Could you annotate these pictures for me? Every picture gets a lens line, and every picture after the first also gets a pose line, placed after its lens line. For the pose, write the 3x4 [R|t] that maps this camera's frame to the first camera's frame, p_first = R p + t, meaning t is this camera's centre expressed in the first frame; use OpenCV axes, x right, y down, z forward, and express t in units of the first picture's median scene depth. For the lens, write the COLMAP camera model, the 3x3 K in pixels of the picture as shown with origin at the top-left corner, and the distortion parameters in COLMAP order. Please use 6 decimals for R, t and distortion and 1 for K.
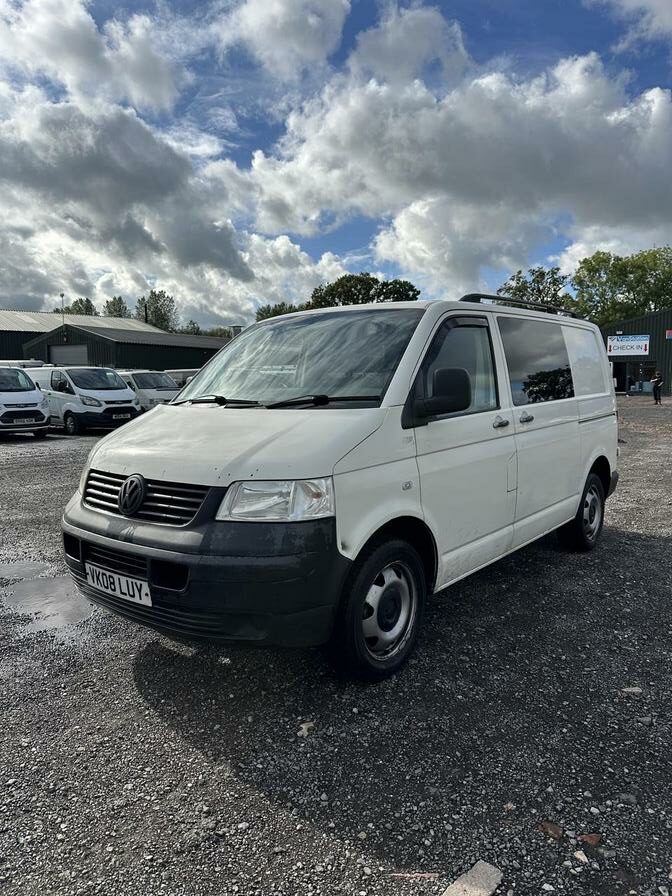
lens RADIAL K [[637.1, 0, 349.0], [0, 637.1, 453.2], [0, 0, 1]] dist [0.031406, -0.042400]
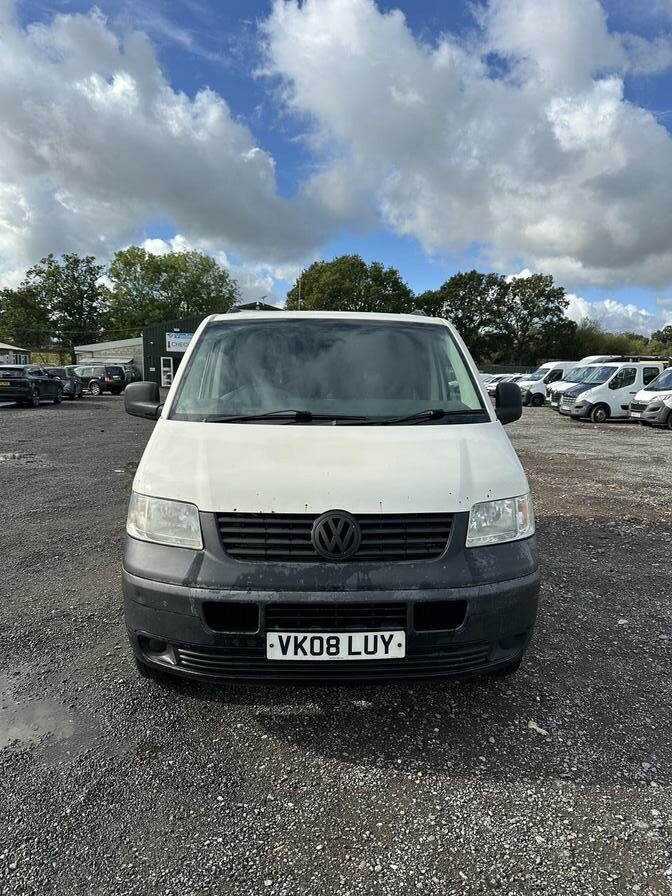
lens RADIAL K [[637.1, 0, 349.0], [0, 637.1, 453.2], [0, 0, 1]] dist [0.031406, -0.042400]
pose [[0.744920, -0.064791, 0.664000, -0.866019], [0.056304, 0.997828, 0.034199, -0.070119], [-0.664774, 0.011910, 0.746950, 0.359935]]
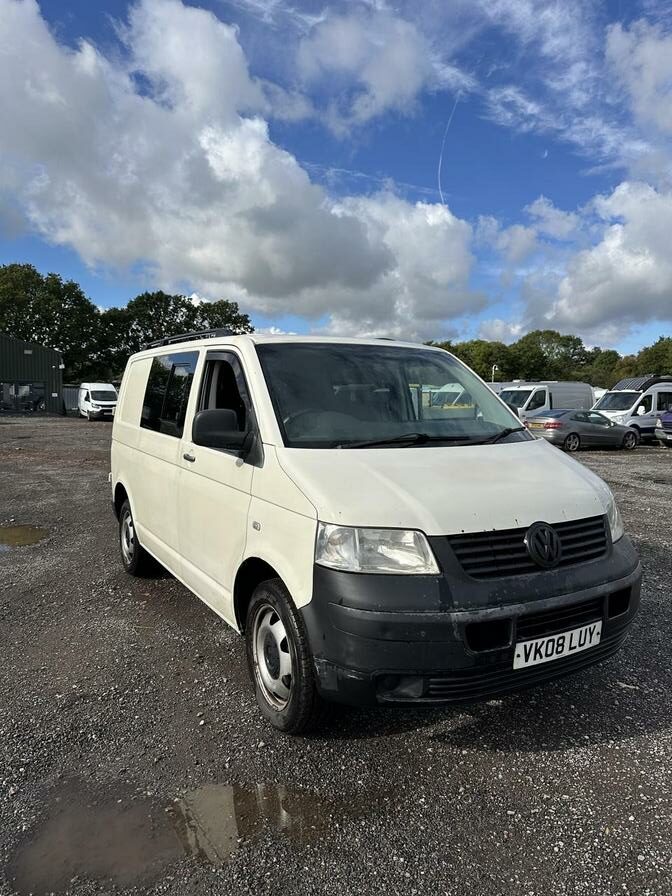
lens RADIAL K [[632.9, 0, 351.2], [0, 632.9, 471.3], [0, 0, 1]] dist [0.049532, -0.063416]
pose [[0.332222, -0.097390, 0.938160, -1.259068], [0.097712, 0.992857, 0.068466, -0.127485], [-0.938126, 0.068924, 0.339365, 0.933698]]
